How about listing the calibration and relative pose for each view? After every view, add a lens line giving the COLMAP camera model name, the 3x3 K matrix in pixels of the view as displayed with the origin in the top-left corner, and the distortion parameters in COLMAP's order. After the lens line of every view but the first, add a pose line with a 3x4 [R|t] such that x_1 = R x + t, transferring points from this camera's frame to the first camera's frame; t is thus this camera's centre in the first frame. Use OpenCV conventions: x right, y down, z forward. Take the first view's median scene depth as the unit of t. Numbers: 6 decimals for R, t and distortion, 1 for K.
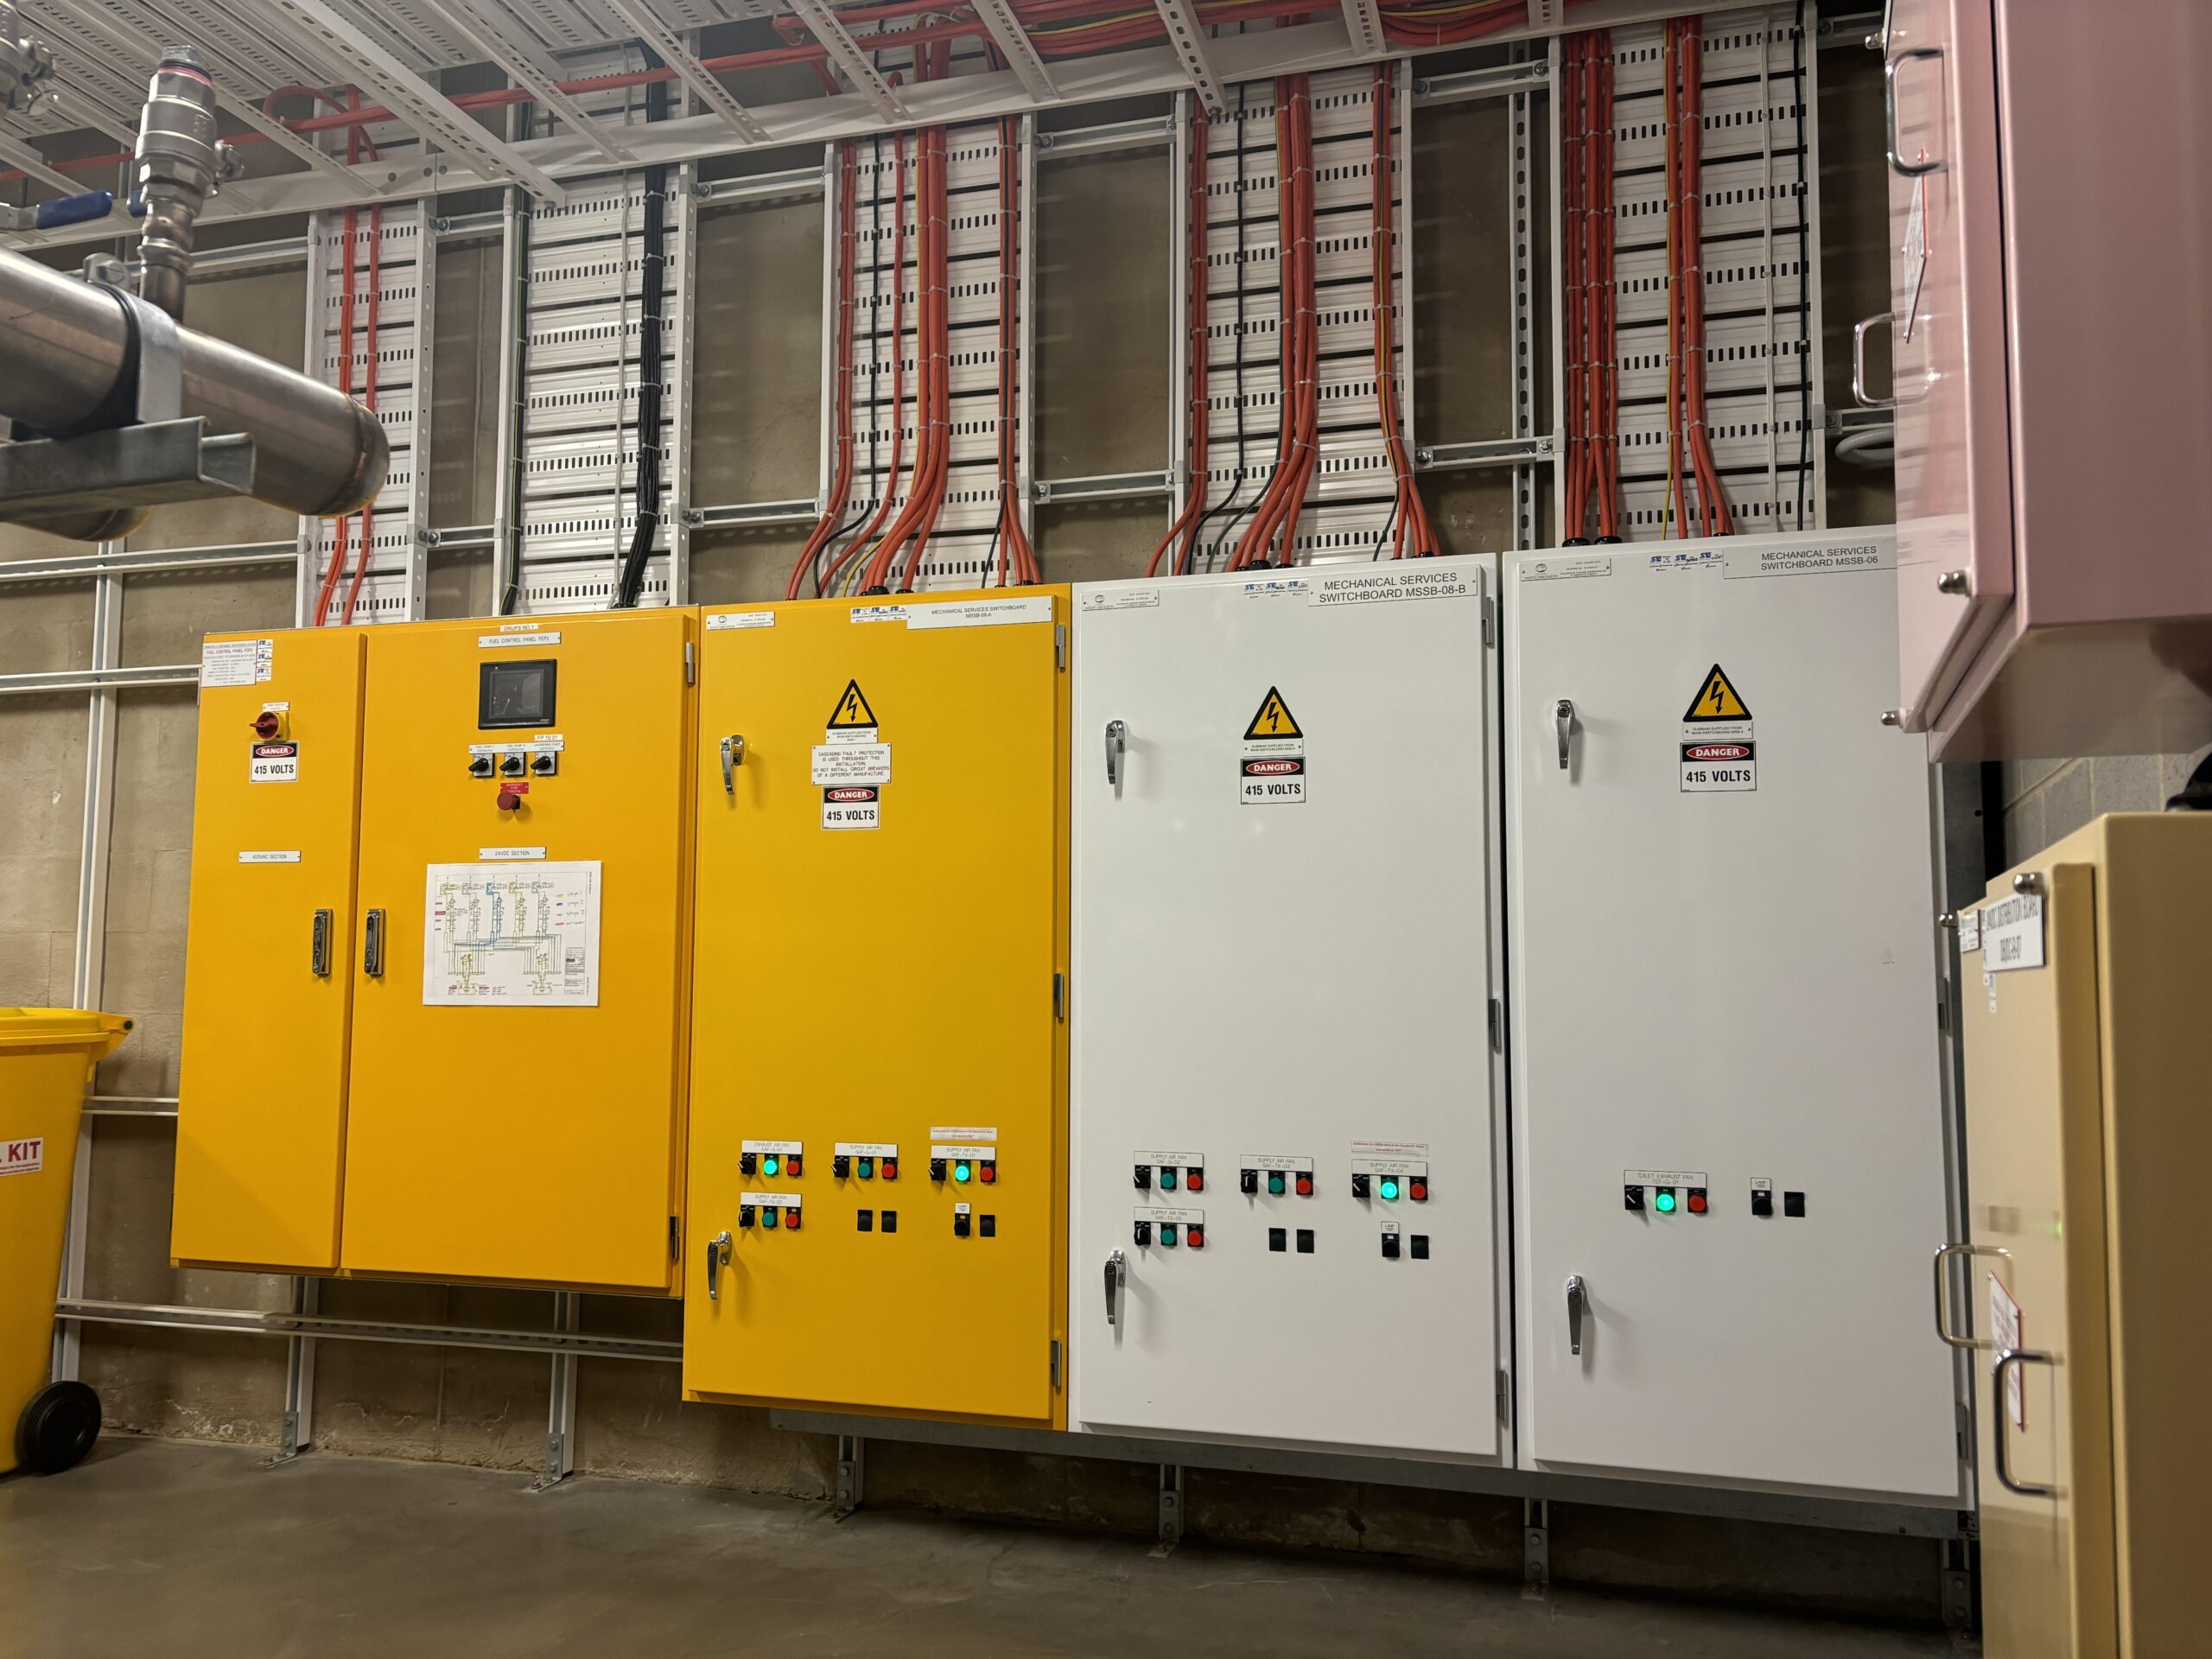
lens RADIAL K [[1660.1, 0, 1117.0], [0, 1660.1, 837.1], [0, 0, 1]] dist [0.029713, -0.009052]
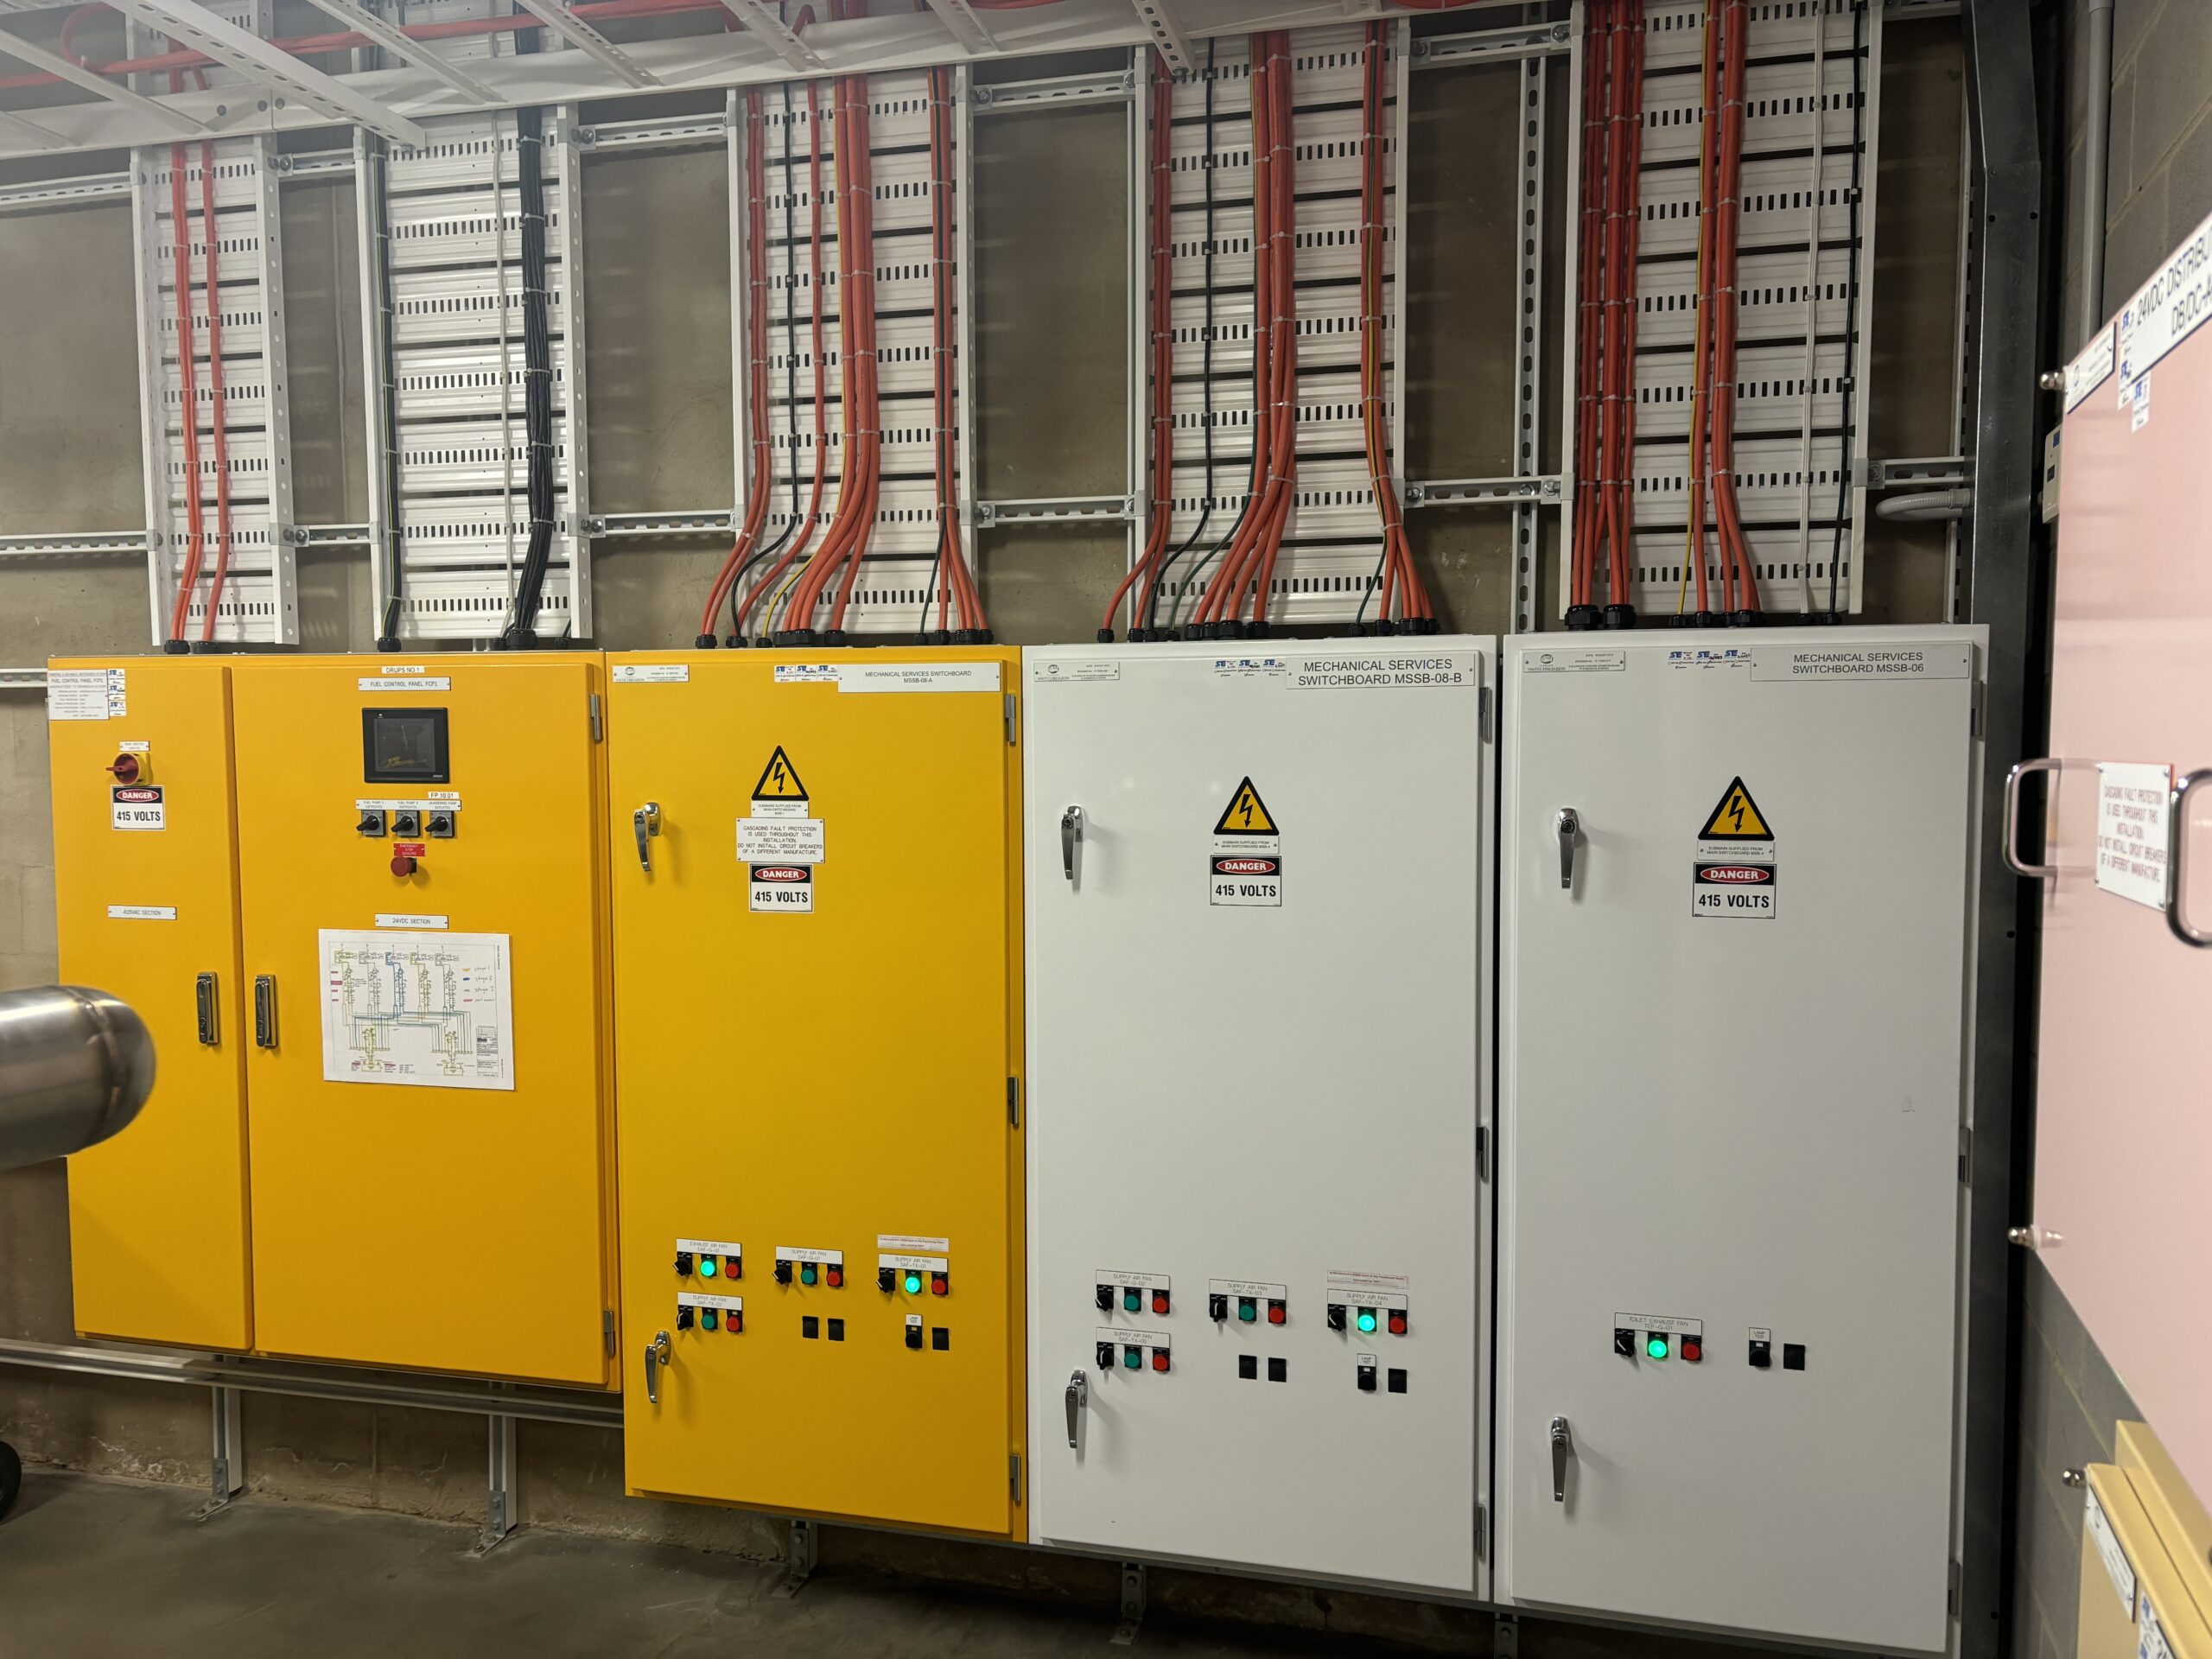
lens RADIAL K [[1655.0, 0, 1111.1], [0, 1655.0, 833.5], [0, 0, 1]] dist [0.033712, -0.018395]
pose [[0.999518, -0.008811, 0.029779, -0.006245], [0.004357, 0.989205, 0.146471, -0.180727], [-0.030748, -0.146271, 0.988767, 0.100223]]
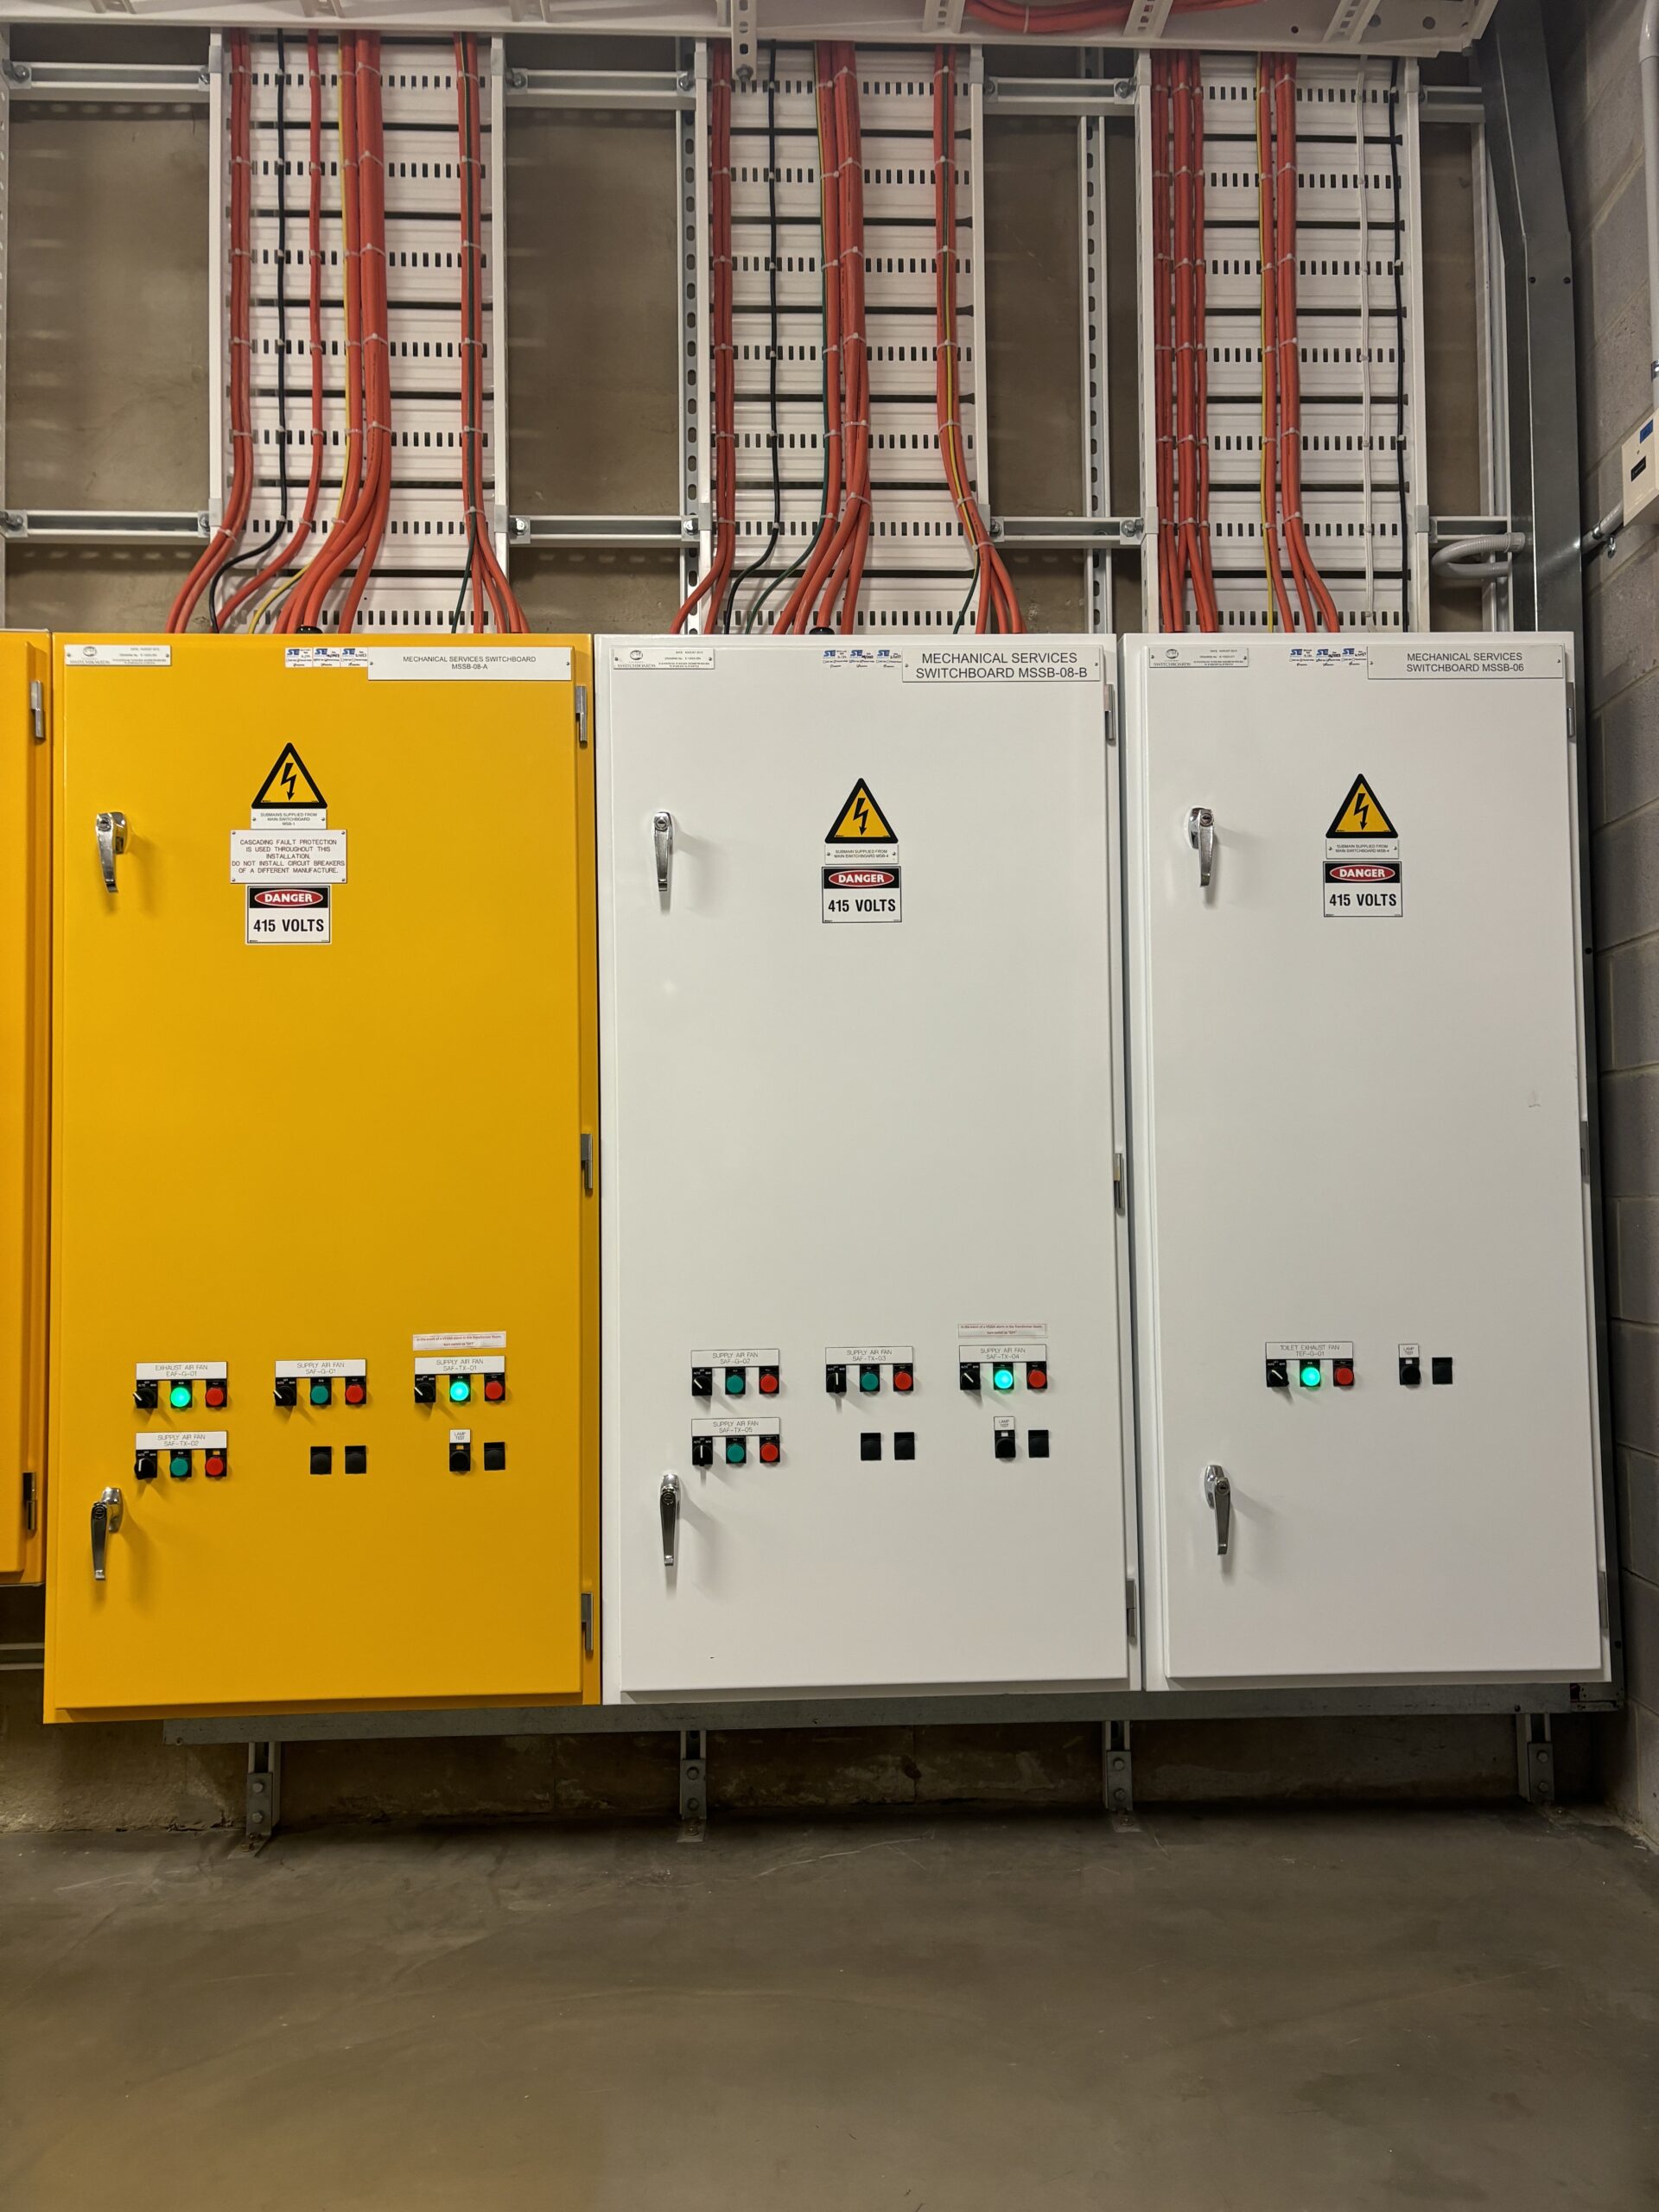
lens RADIAL K [[1655.0, 0, 825.5], [0, 1655.0, 1110.3], [0, 0, 1]] dist [0.033712, -0.018395]
pose [[0.948345, -0.000712, 0.317241, -0.169818], [-0.009636, 0.999471, 0.031049, 0.044601], [-0.317096, -0.032502, 0.947836, 0.211294]]
